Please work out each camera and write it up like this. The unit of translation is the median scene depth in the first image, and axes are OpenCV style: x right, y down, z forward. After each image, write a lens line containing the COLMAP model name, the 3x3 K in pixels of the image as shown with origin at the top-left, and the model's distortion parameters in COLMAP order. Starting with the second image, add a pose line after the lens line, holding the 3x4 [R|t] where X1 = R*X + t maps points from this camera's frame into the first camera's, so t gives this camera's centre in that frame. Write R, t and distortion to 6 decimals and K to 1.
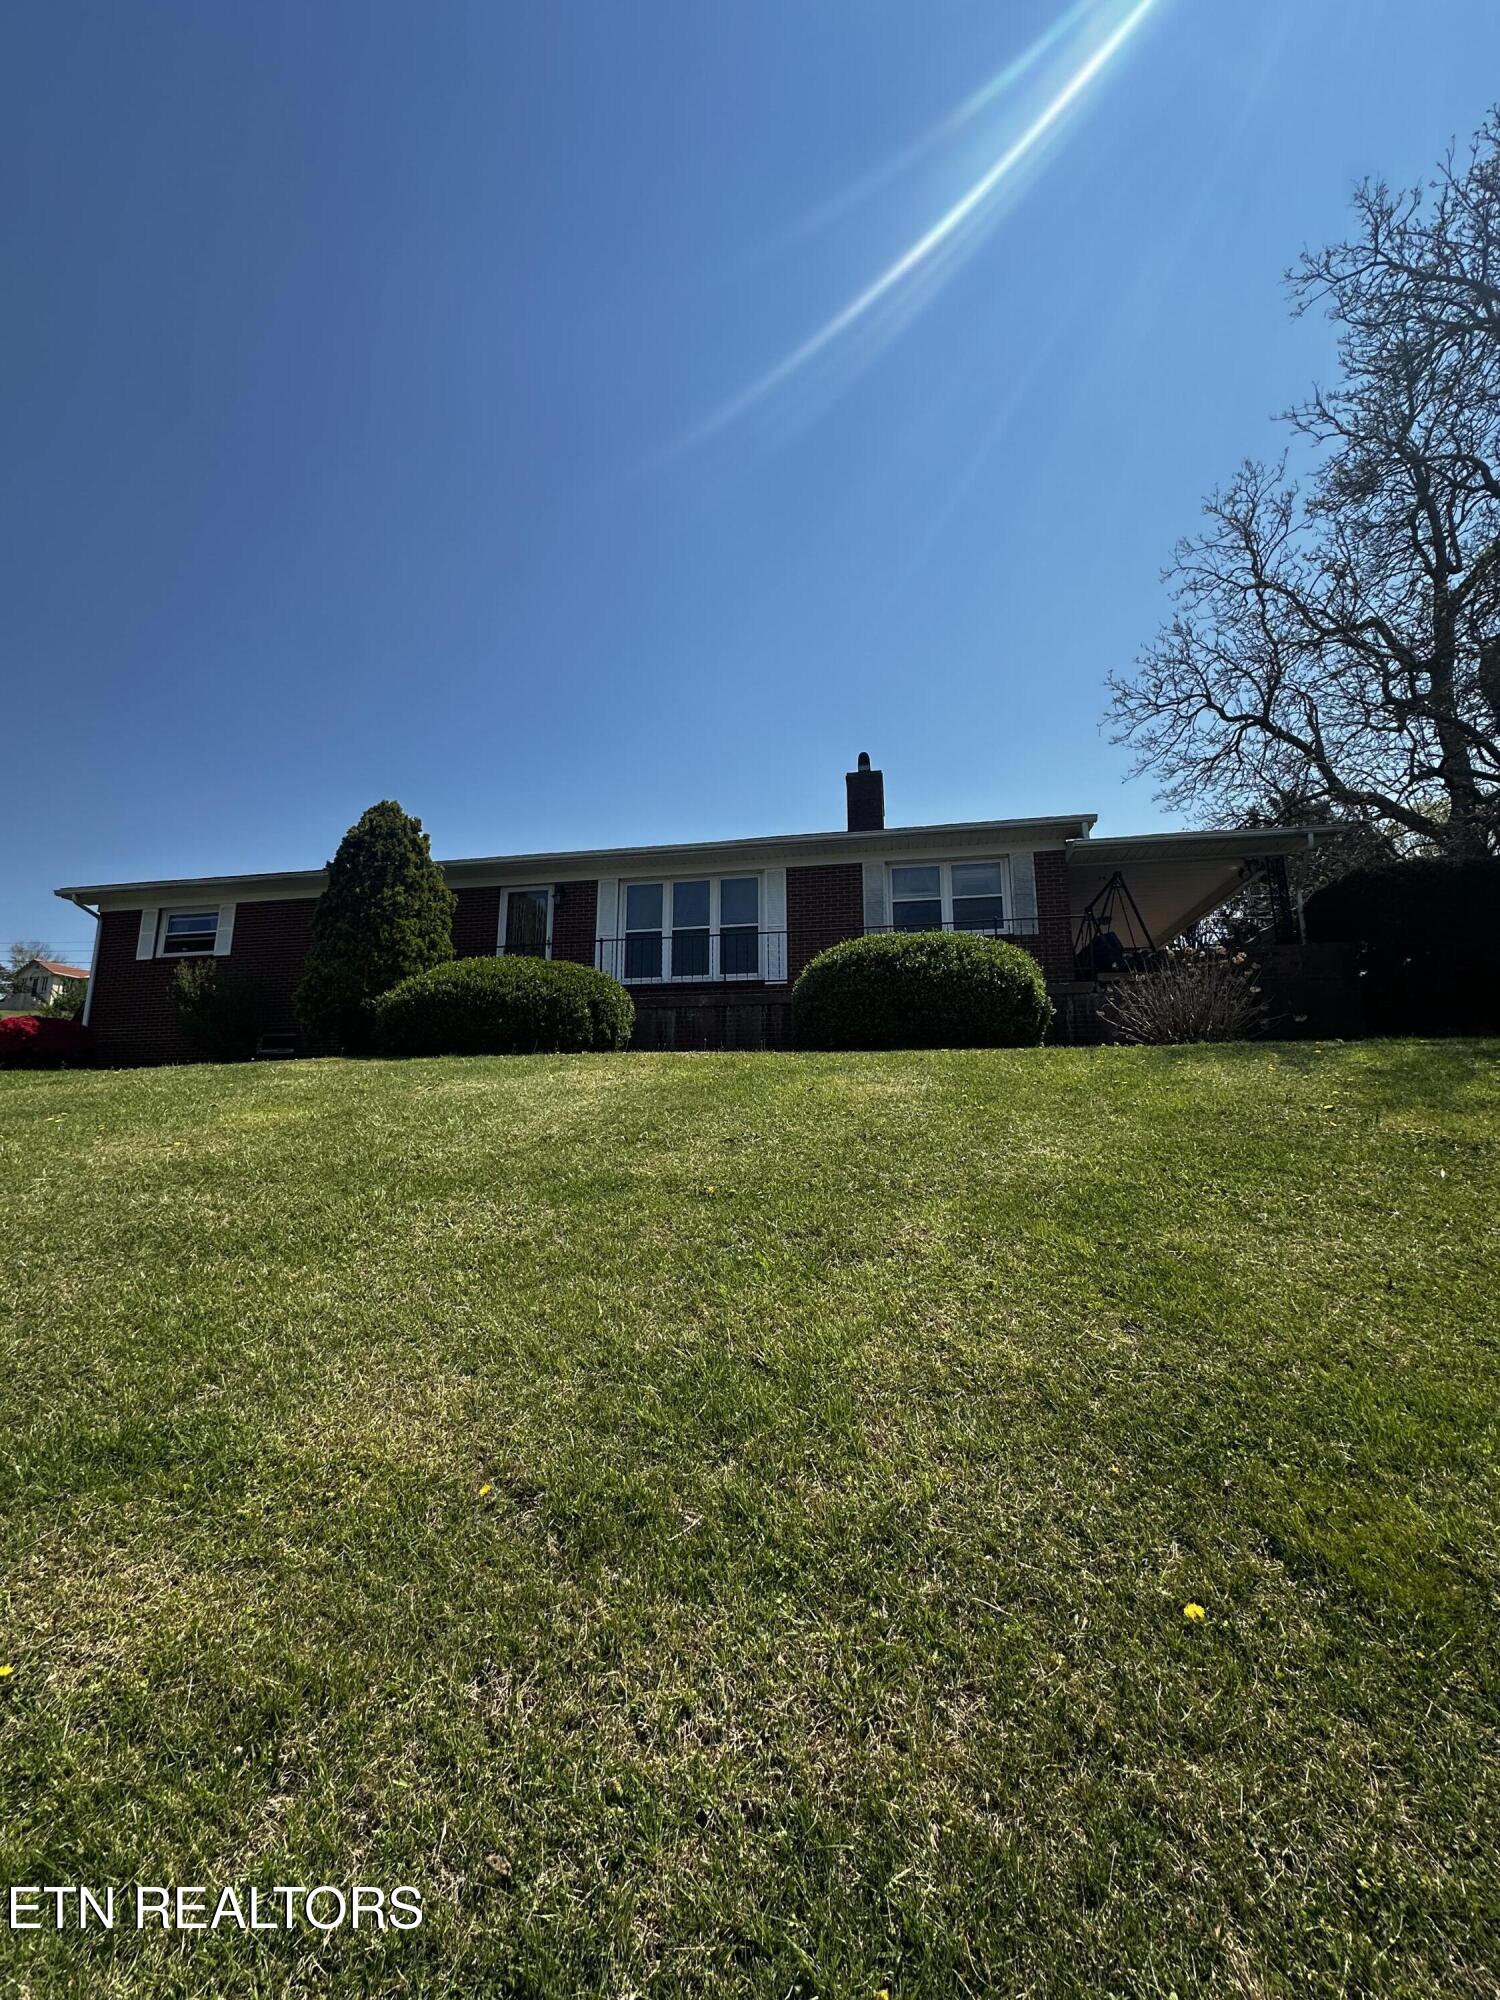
lens RADIAL K [[797.6, 0, 748.3], [0, 797.6, 998.3], [0, 0, 1]] dist [-0.002446, 0.000379]
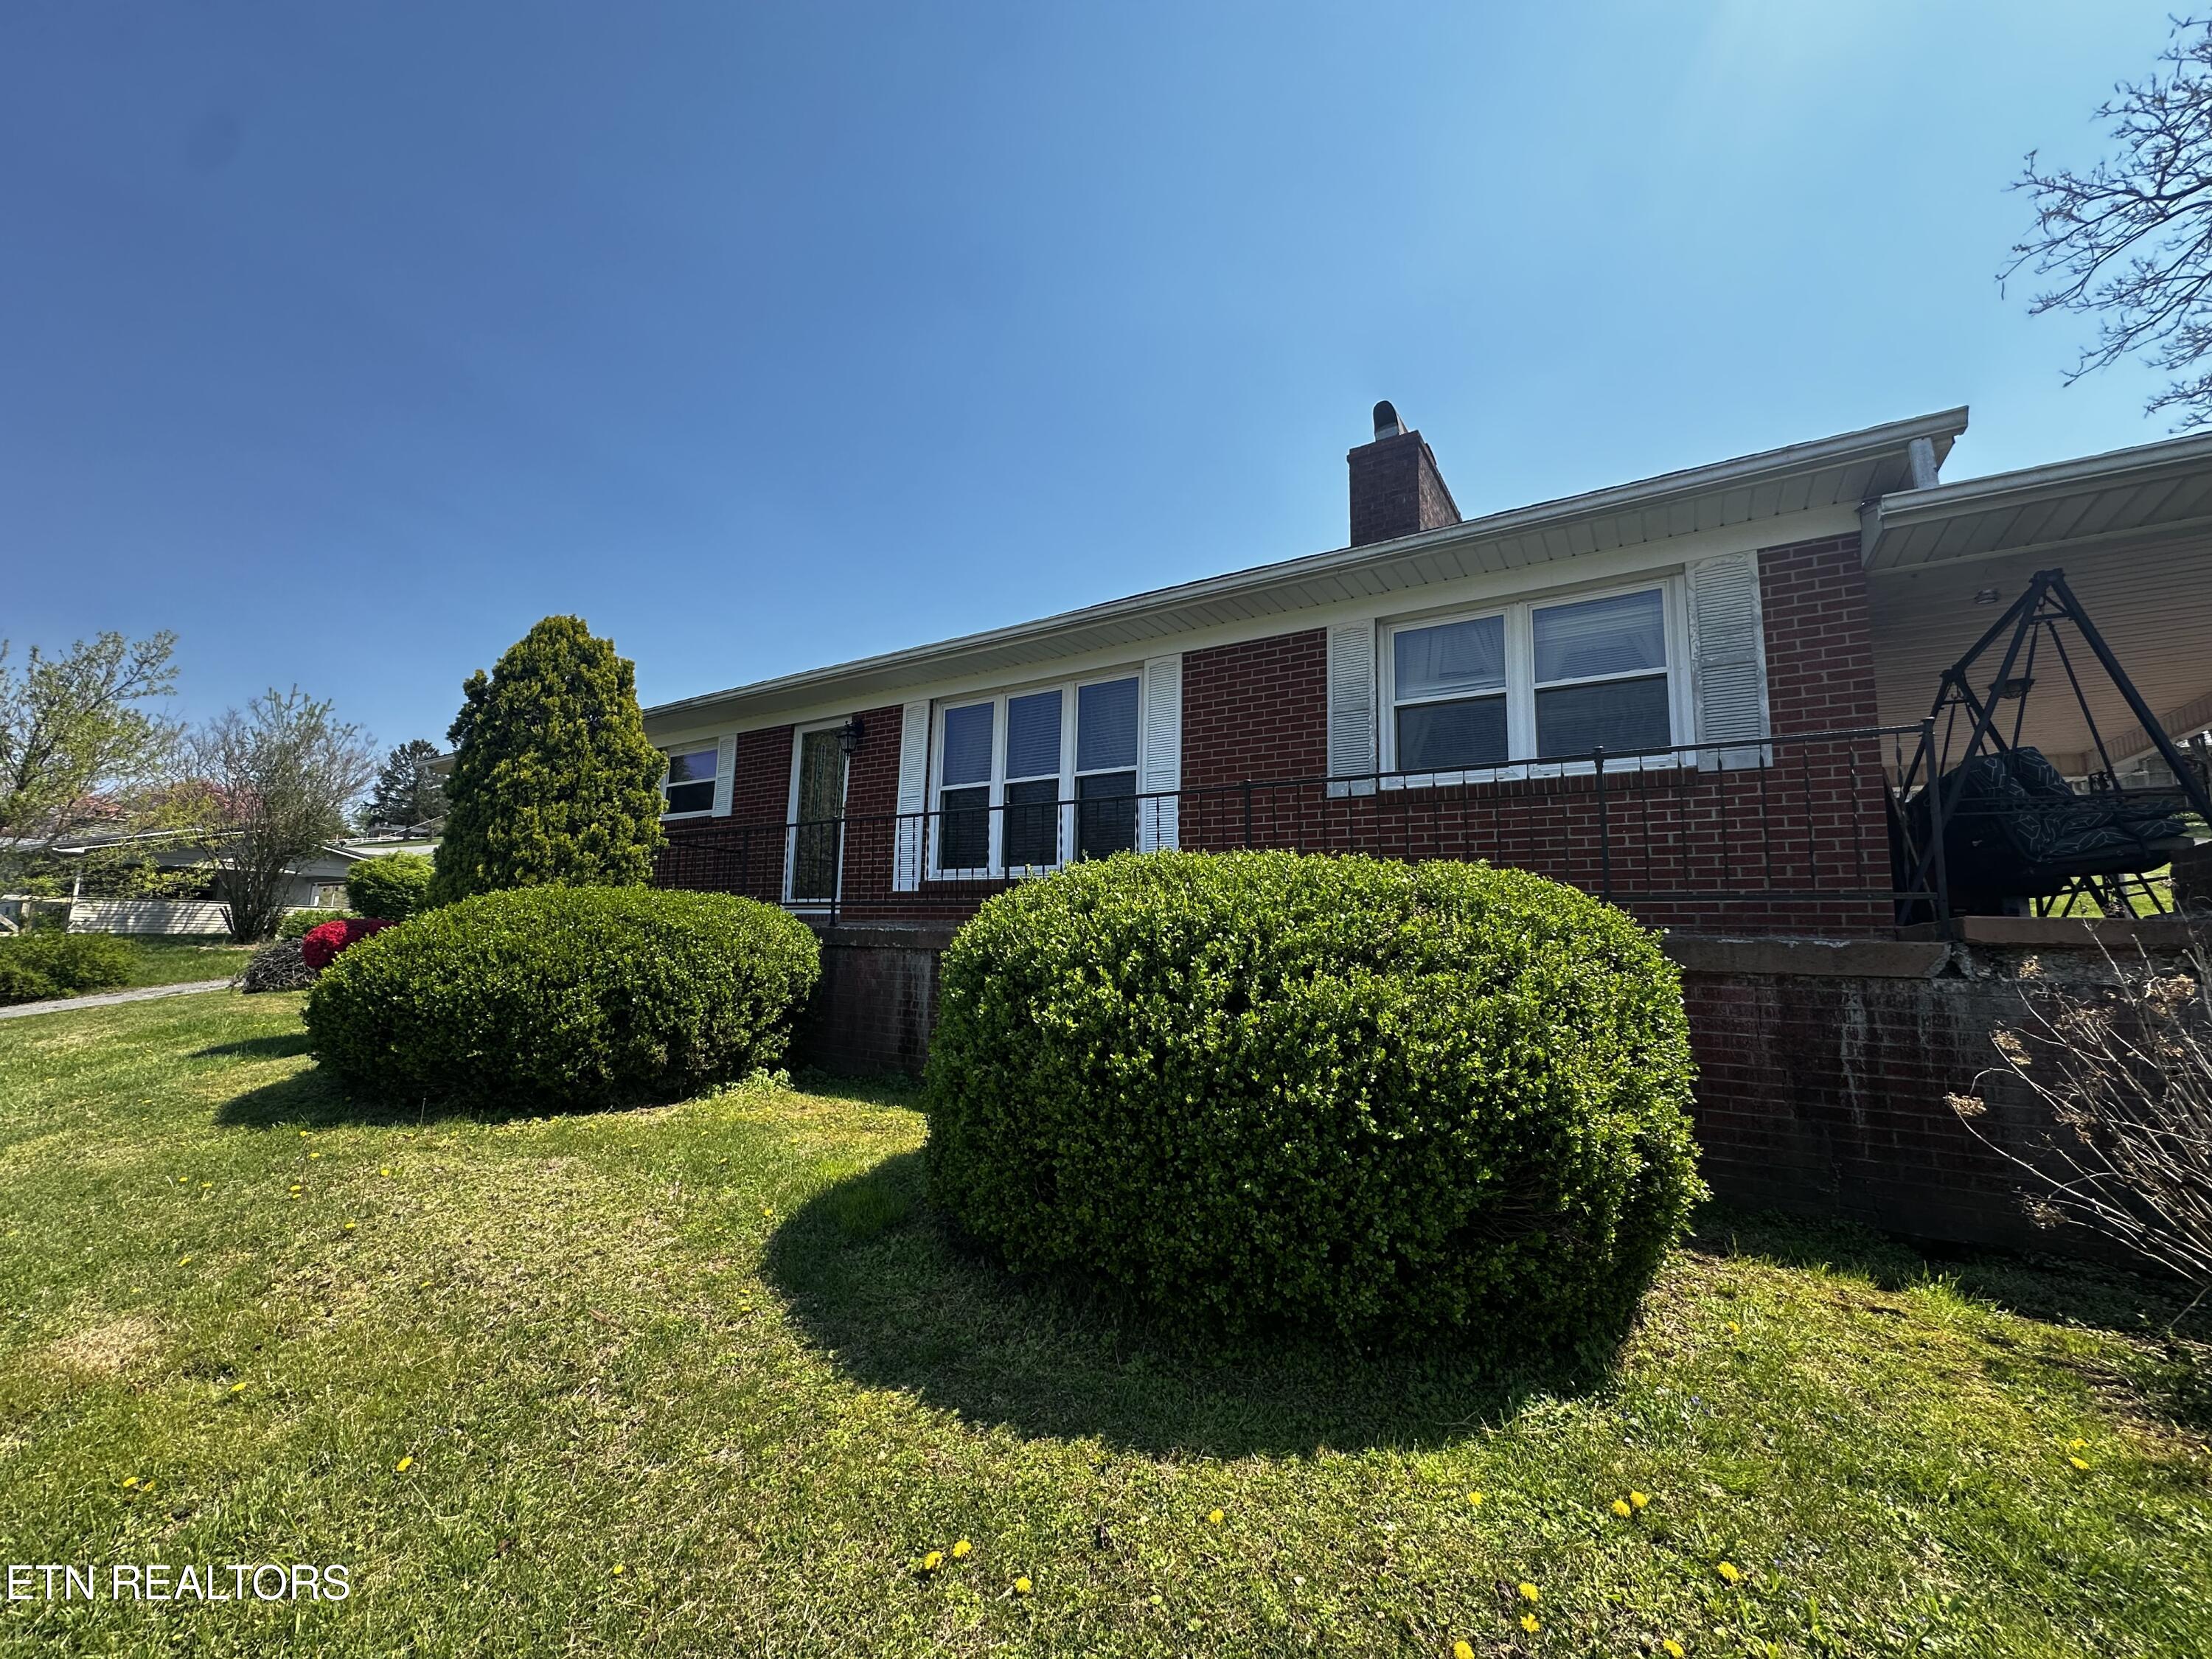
lens RADIAL K [[882.1, 0, 1110.0], [0, 882.1, 833.9], [0, 0, 1]] dist [-0.002446, 0.000379]
pose [[0.925794, -0.026077, -0.377127, 0.215845], [0.045120, 0.998109, 0.041747, -0.075439], [0.375325, -0.055665, 0.925220, 0.463169]]
